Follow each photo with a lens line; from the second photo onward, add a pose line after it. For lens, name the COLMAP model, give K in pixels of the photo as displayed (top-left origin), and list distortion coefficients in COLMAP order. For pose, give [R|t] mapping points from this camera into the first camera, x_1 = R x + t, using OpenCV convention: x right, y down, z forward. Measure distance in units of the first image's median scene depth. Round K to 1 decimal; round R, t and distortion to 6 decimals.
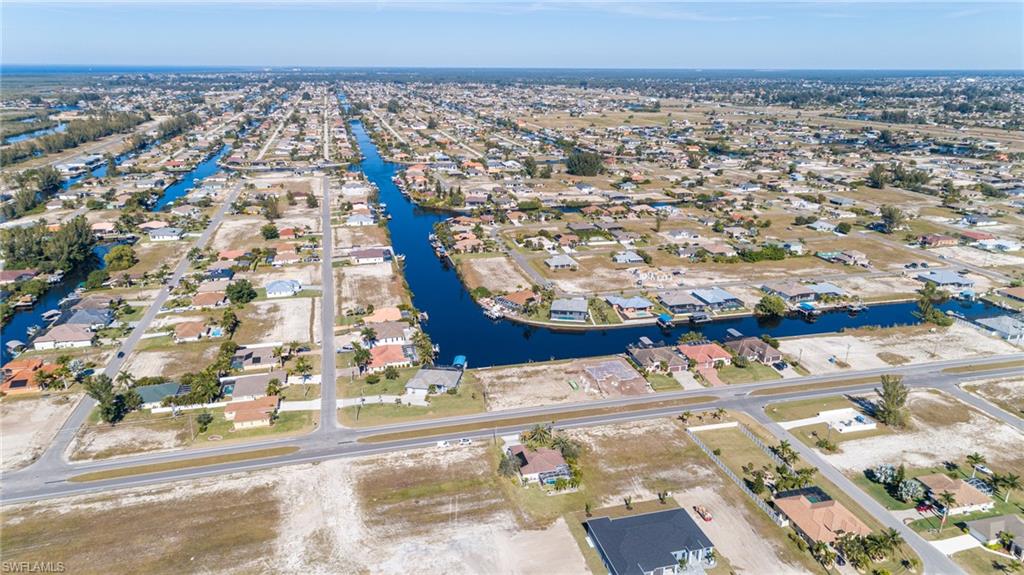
lens RADIAL K [[692.3, 0, 512.0], [0, 692.3, 287.5], [0, 0, 1]] dist [0.023654, 0.005797]
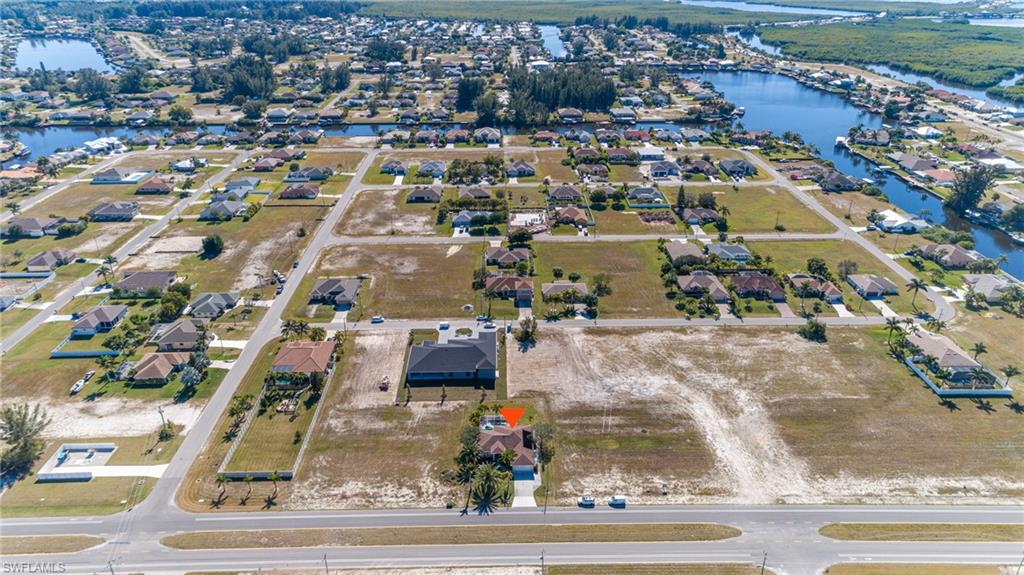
lens RADIAL K [[690.9, 0, 512.0], [0, 690.9, 287.5], [0, 0, 1]] dist [0.007496, 0.003103]
pose [[-0.972140, -0.102231, 0.210935, -0.106571], [0.072975, 0.723166, 0.686809, -0.397344], [-0.222754, 0.683067, -0.695557, 1.198679]]
